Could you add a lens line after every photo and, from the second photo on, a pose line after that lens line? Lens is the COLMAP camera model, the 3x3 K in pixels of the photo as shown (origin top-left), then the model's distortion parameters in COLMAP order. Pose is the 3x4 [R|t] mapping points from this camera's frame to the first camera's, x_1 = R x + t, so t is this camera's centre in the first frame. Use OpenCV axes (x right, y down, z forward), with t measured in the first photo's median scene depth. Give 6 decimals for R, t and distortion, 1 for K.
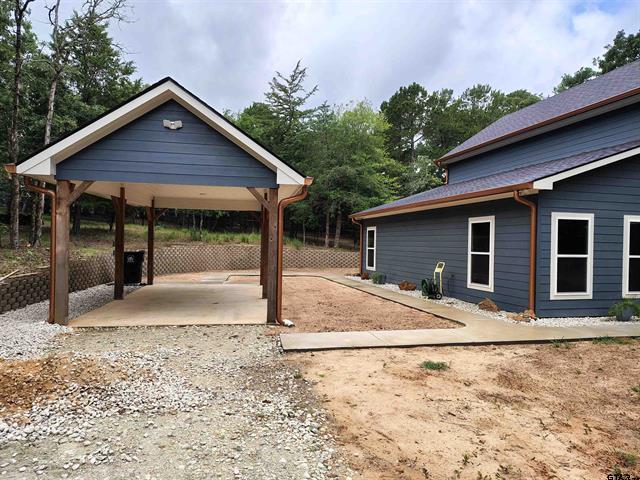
lens RADIAL K [[440.6, 0, 318.0], [0, 440.6, 243.9], [0, 0, 1]] dist [0.050236, -0.053453]
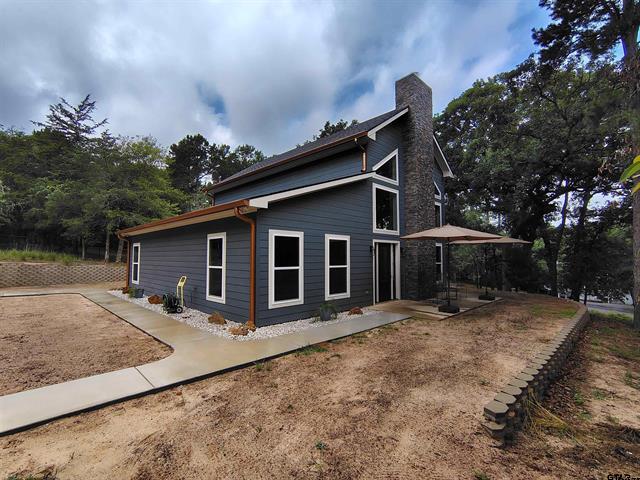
lens RADIAL K [[296.3, 0, 316.7], [0, 296.3, 241.6], [0, 0, 1]] dist [-0.001622, -0.000358]
pose [[0.858740, 0.012726, 0.512254, 0.198217], [0.013546, 0.998778, -0.047522, -0.003119], [-0.512233, 0.047748, 0.857518, 0.244951]]
